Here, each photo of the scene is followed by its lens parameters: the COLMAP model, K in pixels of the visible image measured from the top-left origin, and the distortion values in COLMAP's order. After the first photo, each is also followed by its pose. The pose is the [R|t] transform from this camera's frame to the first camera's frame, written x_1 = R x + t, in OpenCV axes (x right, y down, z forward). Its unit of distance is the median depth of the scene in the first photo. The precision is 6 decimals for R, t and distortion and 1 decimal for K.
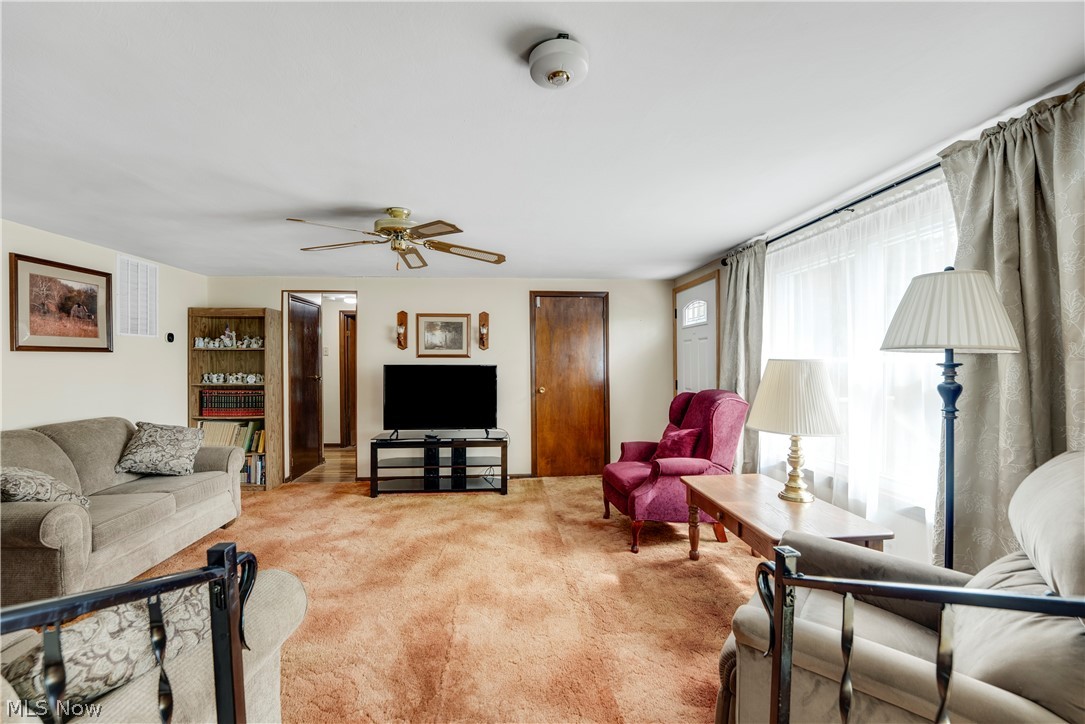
lens RADIAL K [[450.5, 0, 535.7], [0, 450.5, 368.2], [0, 0, 1]] dist [-0.019492, 0.000948]
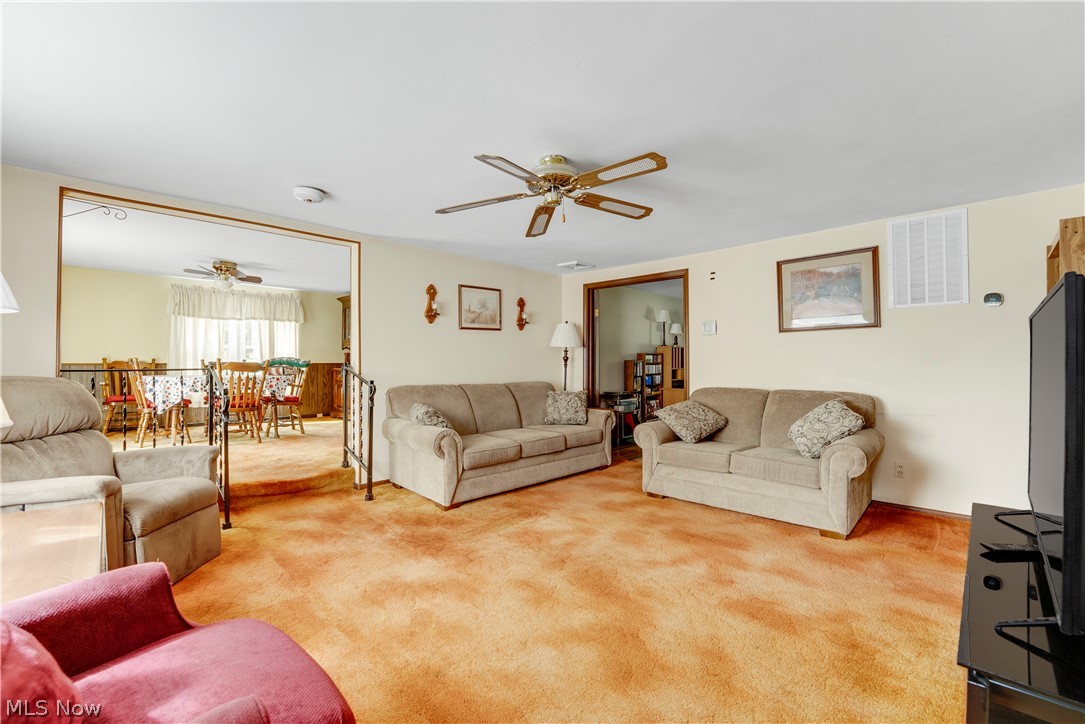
lens RADIAL K [[450.5, 0, 540.9], [0, 450.5, 359.3], [0, 0, 1]] dist [-0.019492, 0.000948]
pose [[-0.757956, -0.002893, -0.652299, 0.286615], [-0.002939, 0.999995, -0.001019, 0.046877], [0.652299, 0.001144, -0.757961, 1.578295]]
